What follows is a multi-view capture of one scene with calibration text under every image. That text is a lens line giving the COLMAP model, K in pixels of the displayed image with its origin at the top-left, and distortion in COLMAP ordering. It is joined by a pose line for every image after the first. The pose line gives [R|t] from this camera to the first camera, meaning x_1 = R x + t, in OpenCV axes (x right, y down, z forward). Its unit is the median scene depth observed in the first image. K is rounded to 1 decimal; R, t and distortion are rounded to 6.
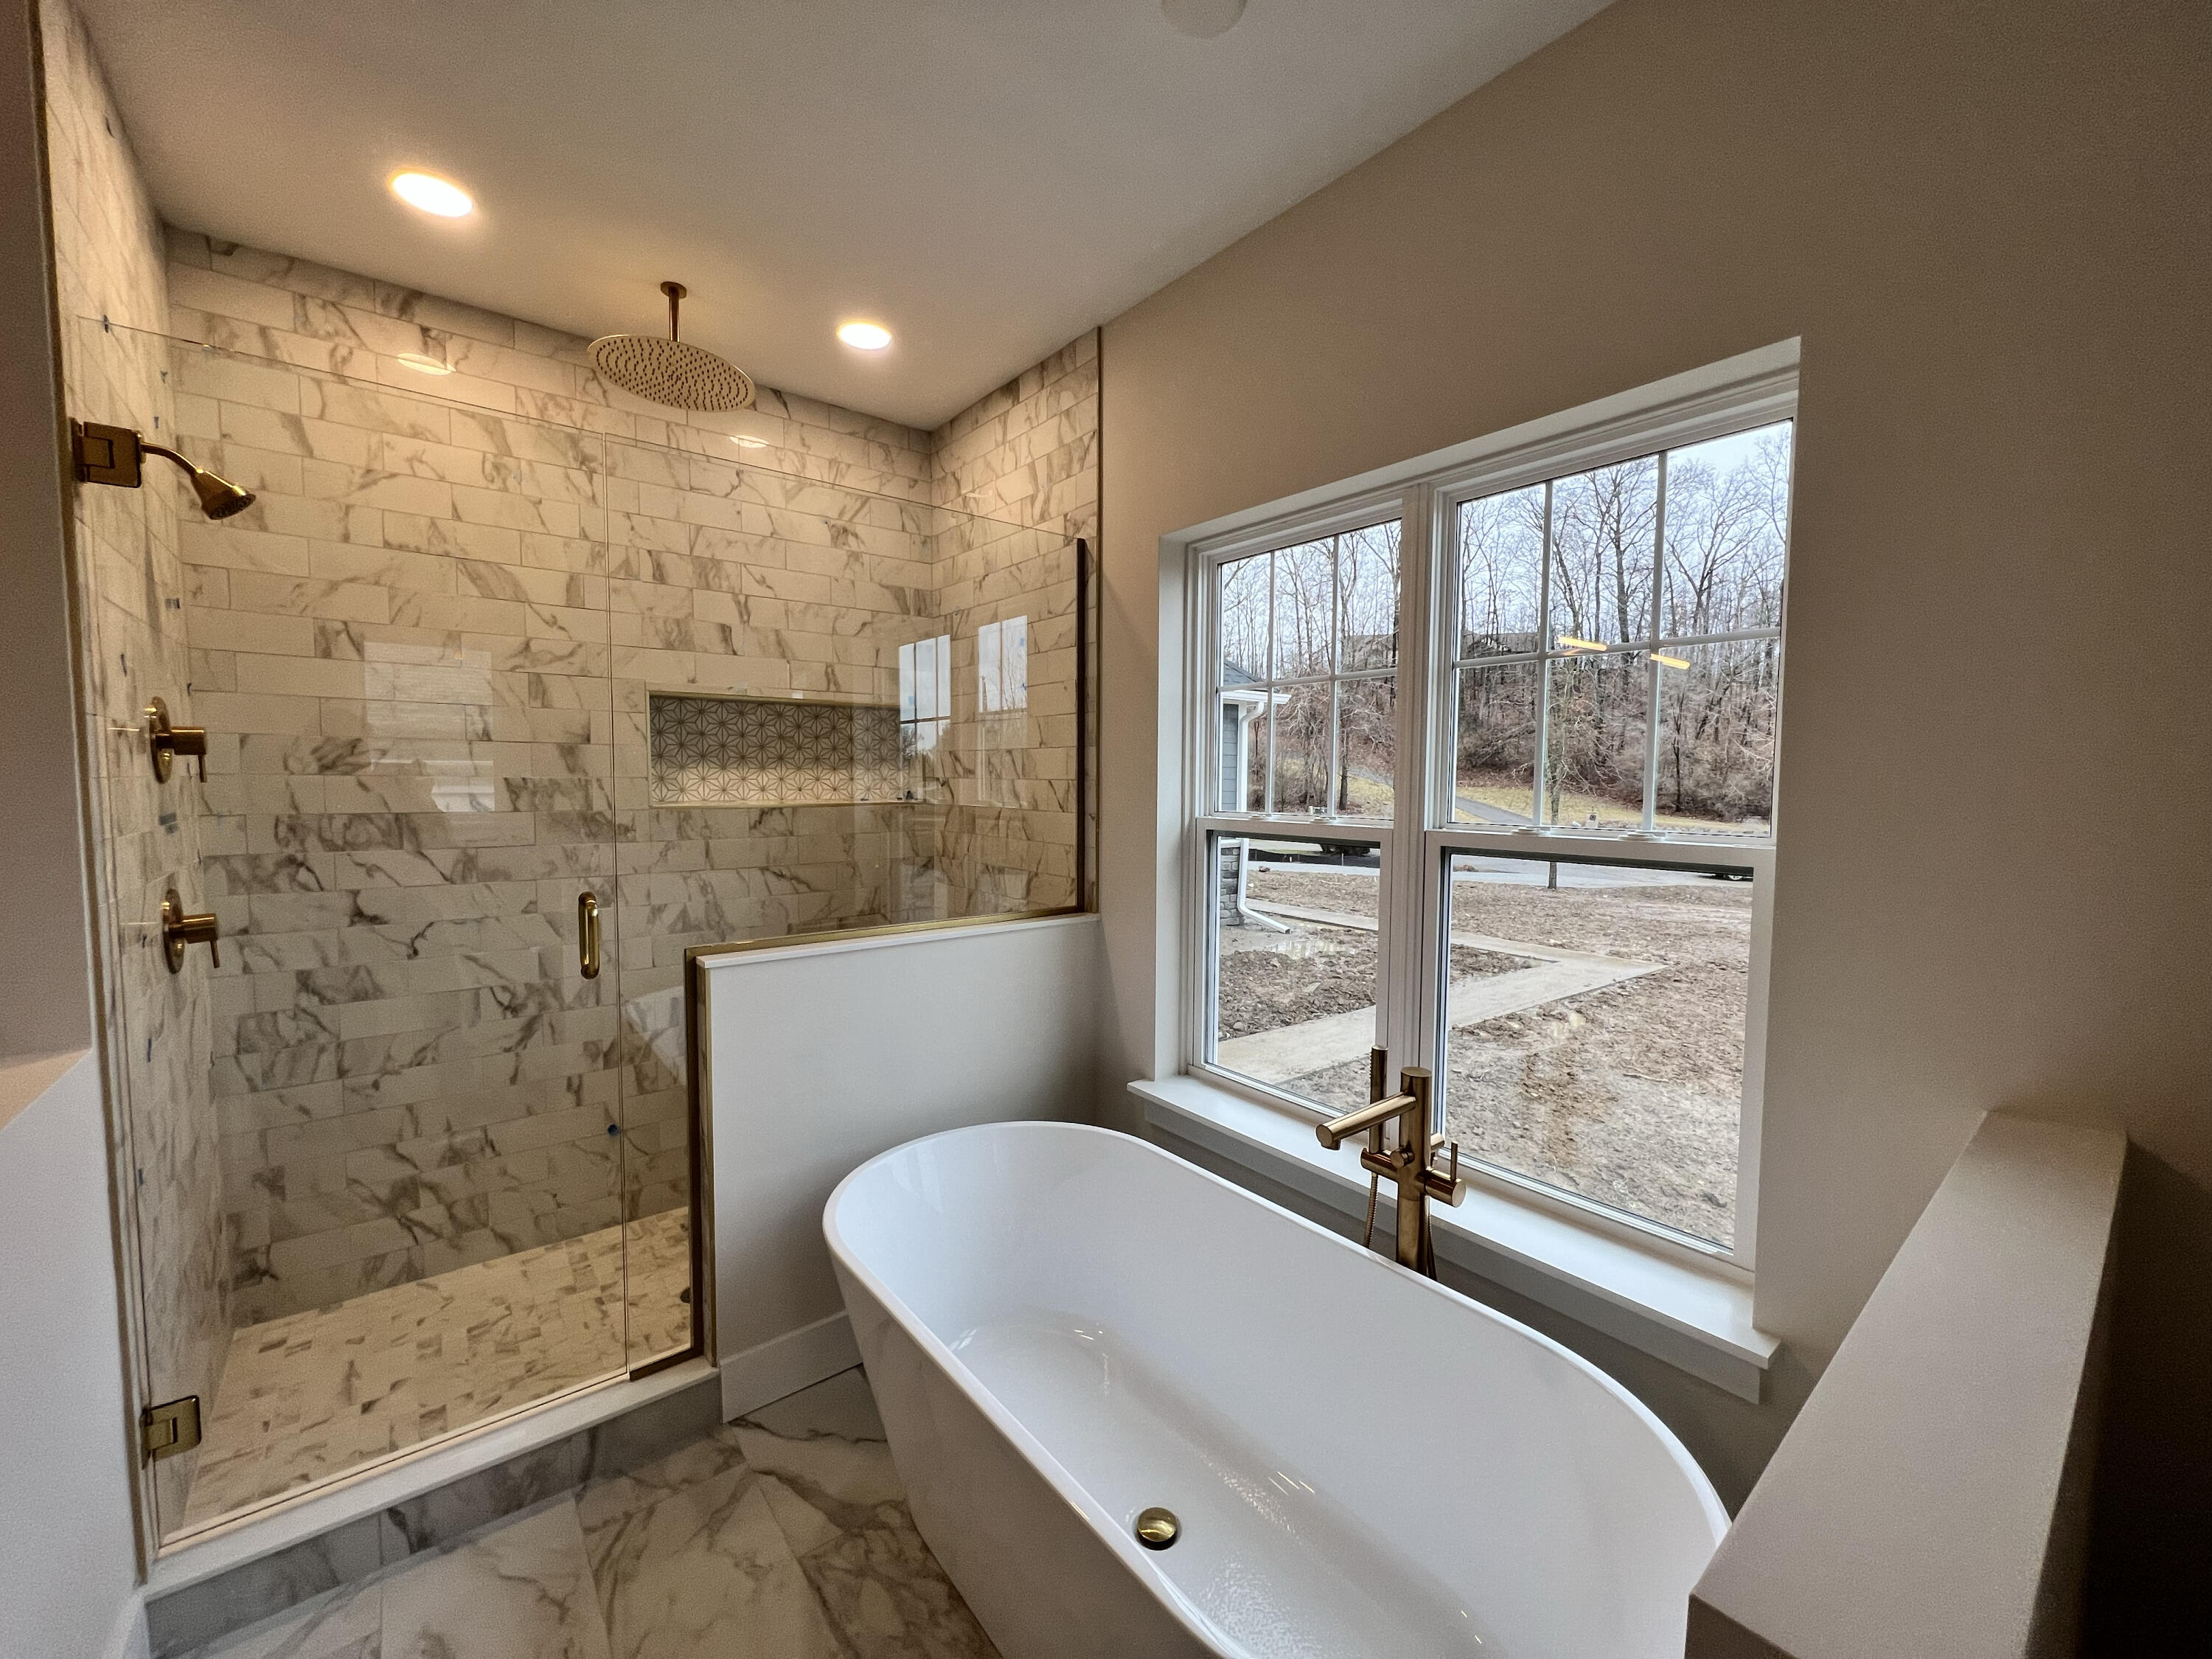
lens RADIAL K [[881.0, 0, 1110.9], [0, 881.0, 833.2], [0, 0, 1]] dist [-0.004287, 0.000931]
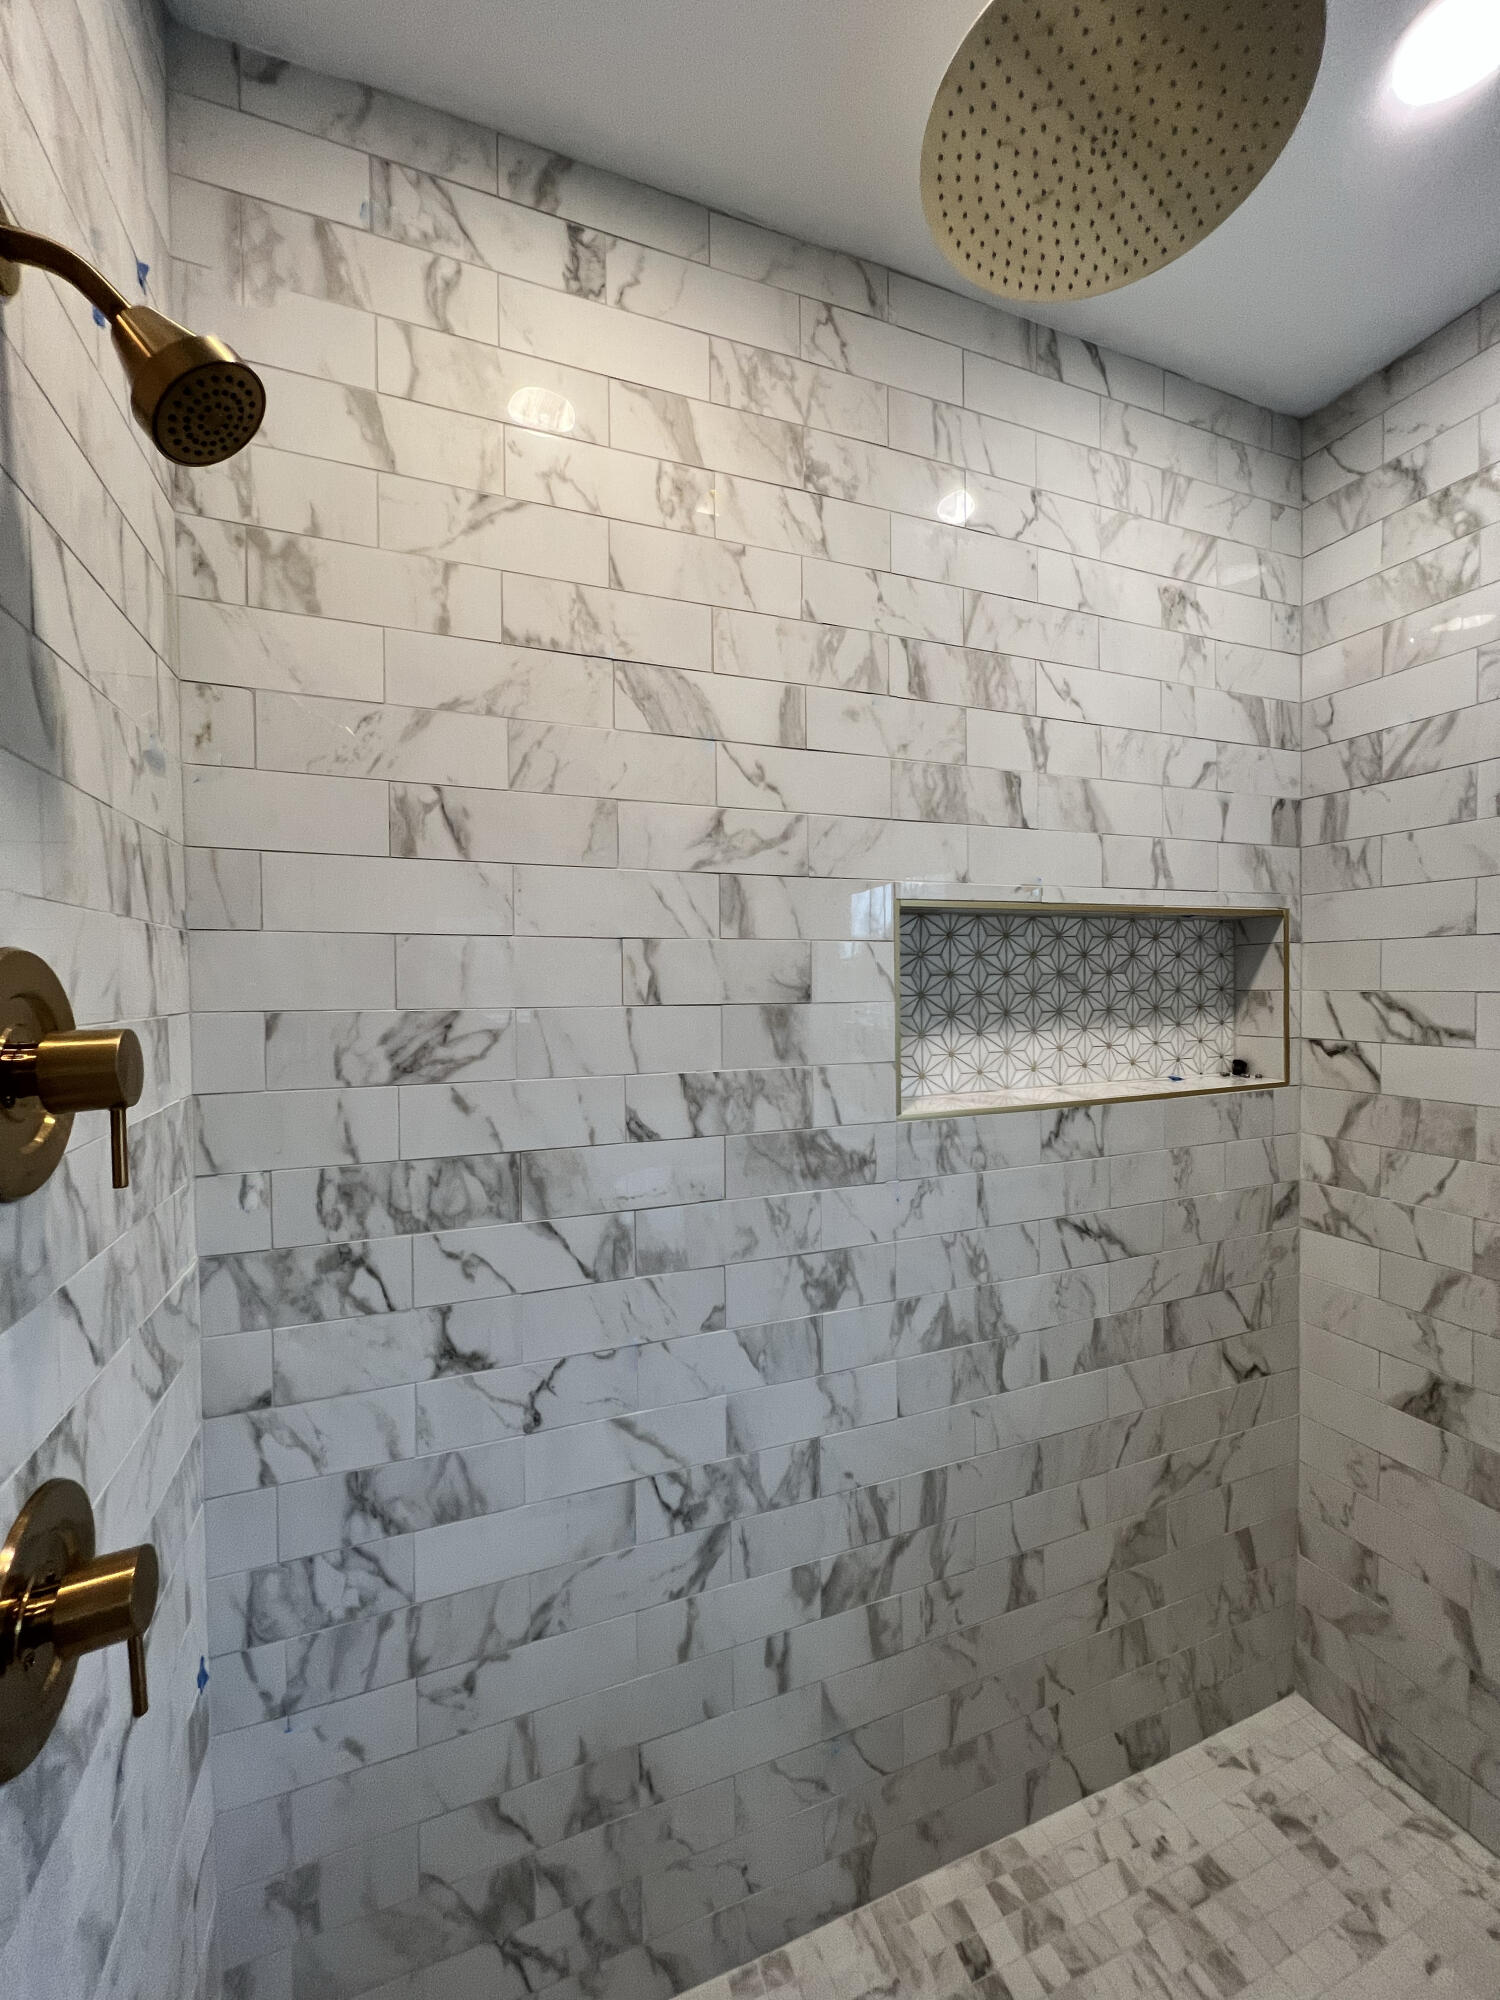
lens RADIAL K [[796.6, 0, 747.3], [0, 796.6, 1000.2], [0, 0, 1]] dist [-0.004287, 0.000931]
pose [[0.951427, -0.012684, -0.307612, -0.500827], [-0.001267, 0.998981, -0.045111, -0.084955], [0.307871, 0.043310, 0.950442, 0.554645]]
